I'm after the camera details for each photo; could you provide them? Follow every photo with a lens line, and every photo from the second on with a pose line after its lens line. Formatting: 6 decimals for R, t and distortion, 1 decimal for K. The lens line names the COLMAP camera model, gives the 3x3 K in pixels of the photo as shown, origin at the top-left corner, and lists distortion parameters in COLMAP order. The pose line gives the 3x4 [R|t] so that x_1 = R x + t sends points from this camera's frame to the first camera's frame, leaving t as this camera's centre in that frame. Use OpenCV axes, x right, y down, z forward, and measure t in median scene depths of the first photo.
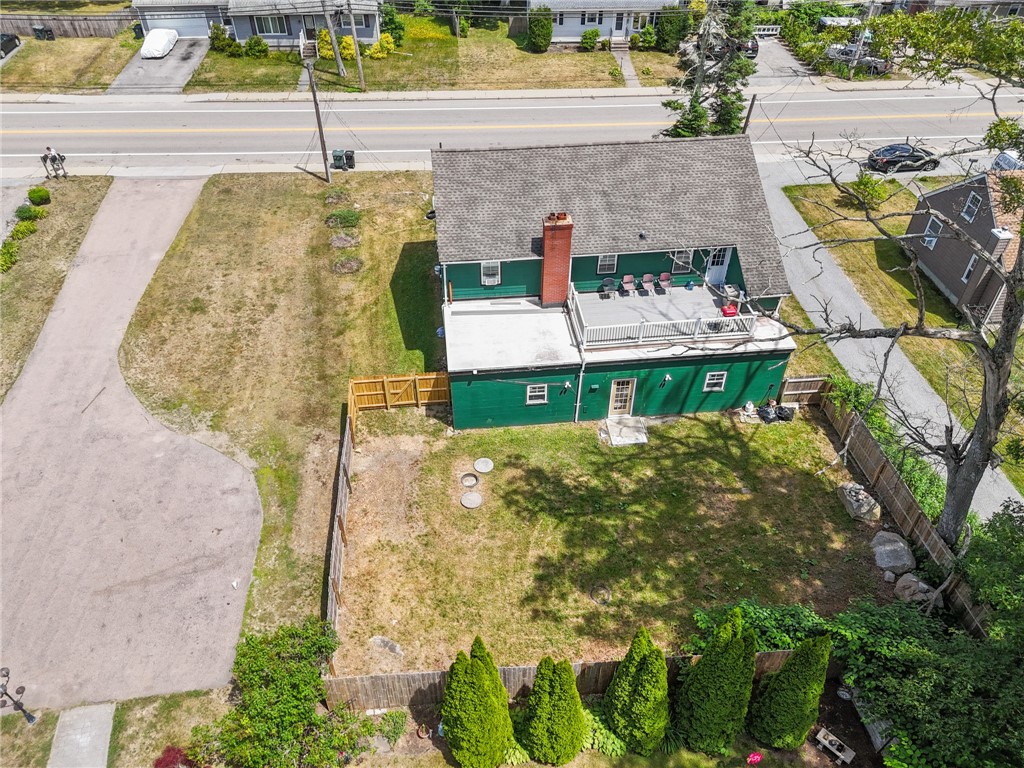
lens RADIAL K [[761.9, 0, 512.0], [0, 761.9, 384.0], [0, 0, 1]] dist [0.061189, -0.069067]
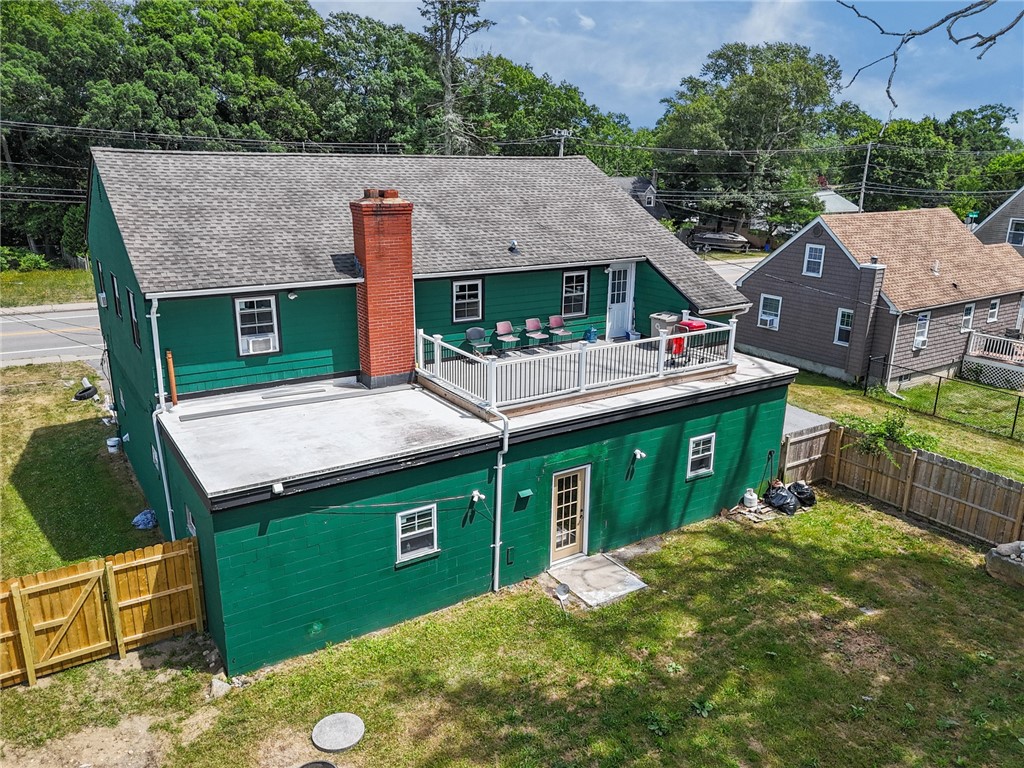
lens RADIAL K [[761.9, 0, 512.0], [0, 761.9, 384.0], [0, 0, 1]] dist [0.061189, -0.069067]
pose [[0.888892, -0.116289, 0.443111, -0.105225], [0.293810, 0.886835, -0.356651, 0.110438], [-0.351491, 0.447214, 0.822468, 0.553143]]
